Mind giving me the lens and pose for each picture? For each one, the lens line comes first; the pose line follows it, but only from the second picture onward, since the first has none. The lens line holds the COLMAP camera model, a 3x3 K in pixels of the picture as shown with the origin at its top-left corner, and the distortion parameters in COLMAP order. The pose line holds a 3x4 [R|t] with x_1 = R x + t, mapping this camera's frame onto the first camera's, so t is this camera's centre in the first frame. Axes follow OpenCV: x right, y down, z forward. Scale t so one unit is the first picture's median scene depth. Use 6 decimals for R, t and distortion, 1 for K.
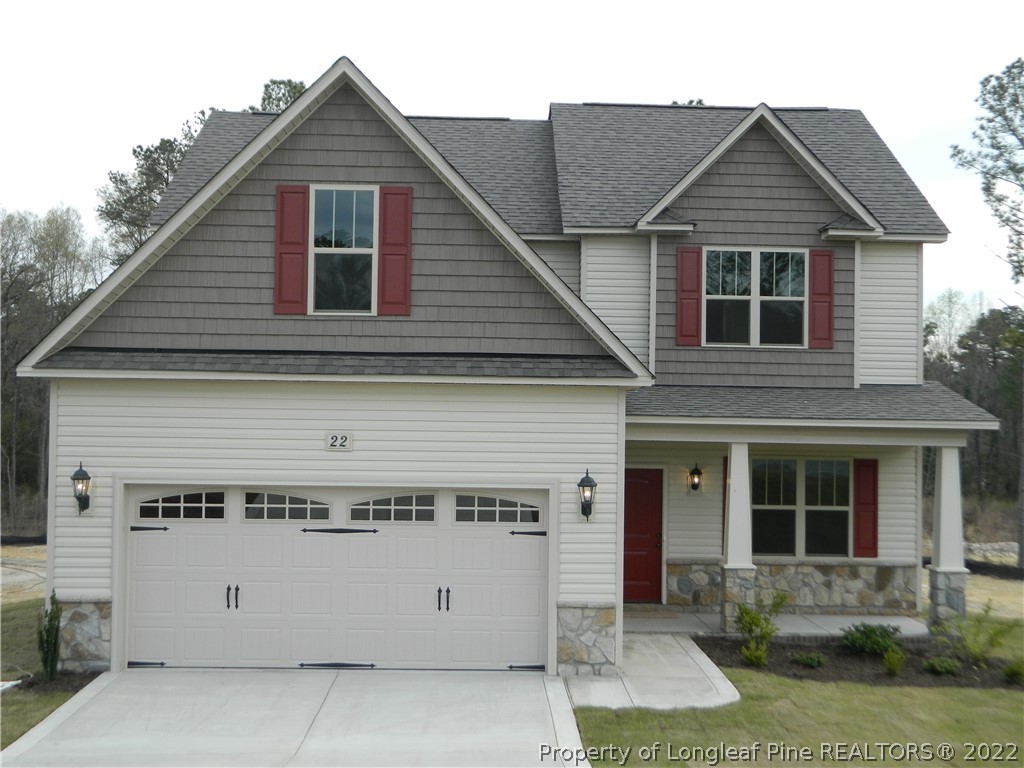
lens RADIAL K [[1216.5, 0, 516.8], [0, 1216.5, 376.9], [0, 0, 1]] dist [0.006394, 0.000000]
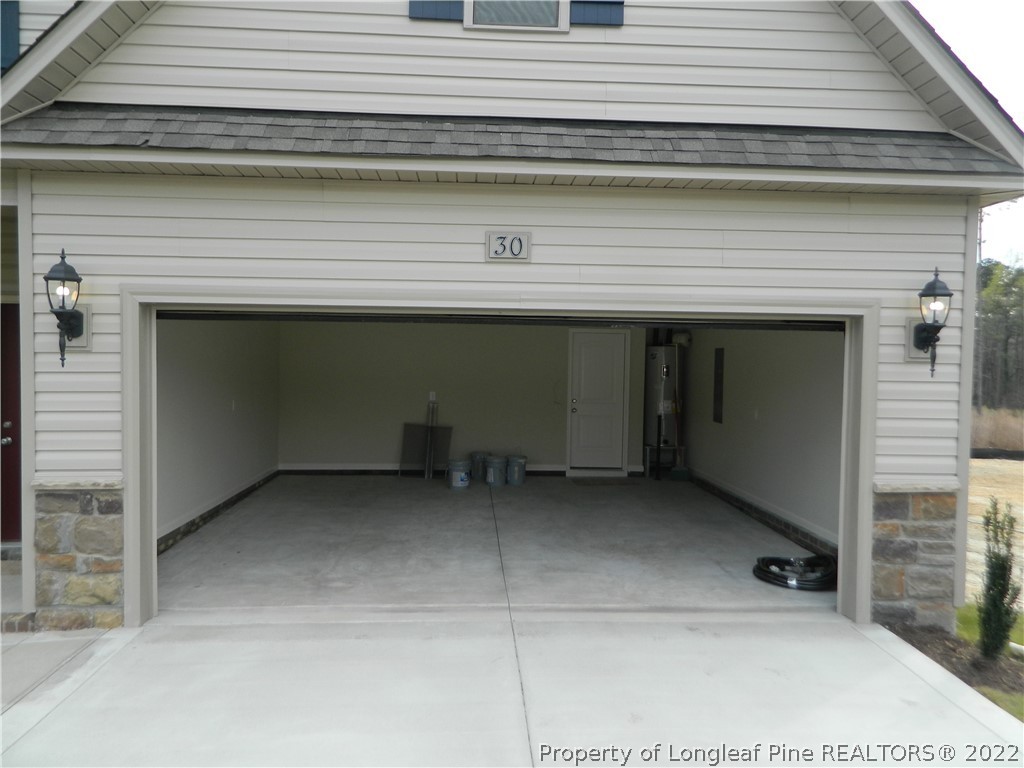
lens RADIAL K [[754.4, 0, 510.3], [0, 754.4, 383.0], [0, 0, 1]] dist [0.000388, -0.012228]
pose [[0.999047, 0.003124, 0.043531, -0.144979], [-0.004926, 0.999132, 0.041358, 0.096264], [-0.043364, -0.041533, 0.998196, 0.546644]]
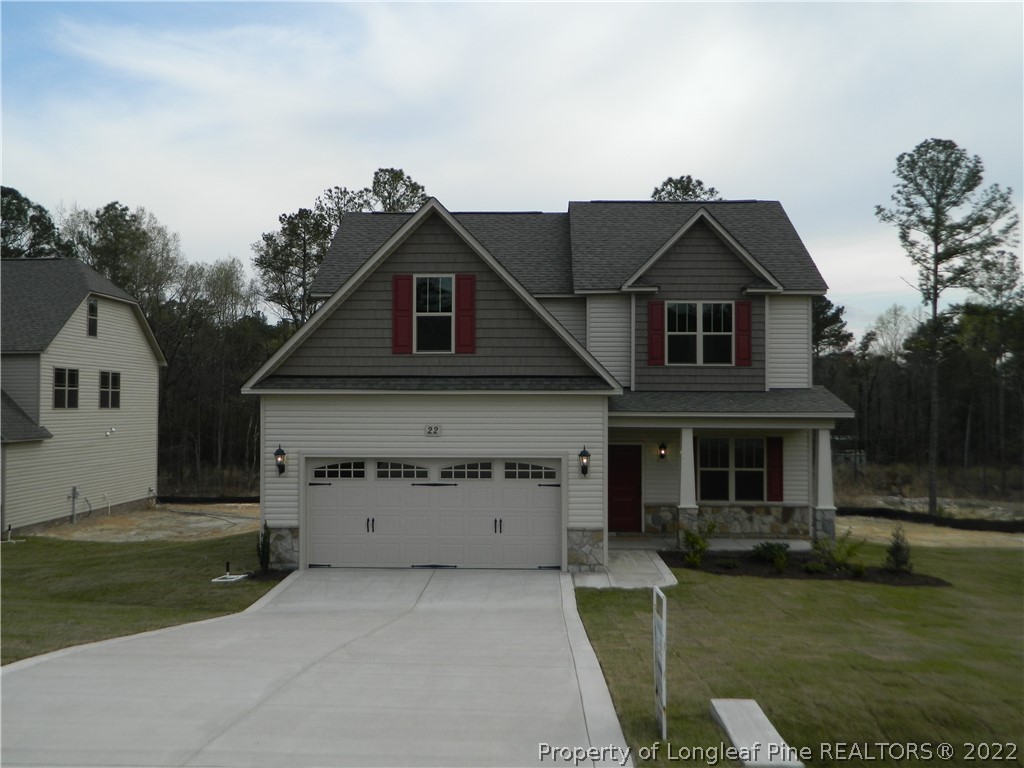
lens RADIAL K [[935.6, 0, 515.2], [0, 935.6, 384.2], [0, 0, 1]] dist [0.003442, 0.000000]
pose [[0.998430, -0.013560, -0.054351, 0.029367], [0.014064, 0.999862, 0.008885, -0.016299], [0.054223, -0.009635, 0.998482, -0.219622]]
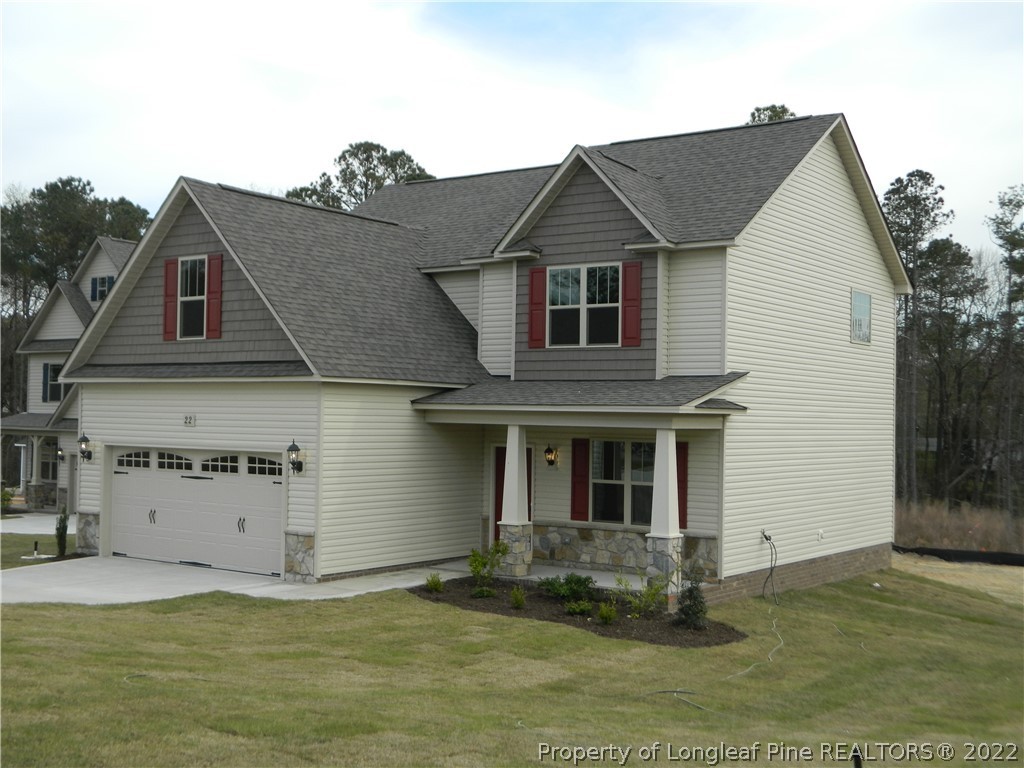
lens RADIAL K [[1216.5, 0, 517.6], [0, 1216.5, 376.7], [0, 0, 1]] dist [0.006394, 0.000000]
pose [[0.797290, -0.021142, -0.603226, 0.973694], [0.017690, 0.999776, -0.011659, 0.019609], [0.603337, -0.001376, 0.797485, 0.003474]]
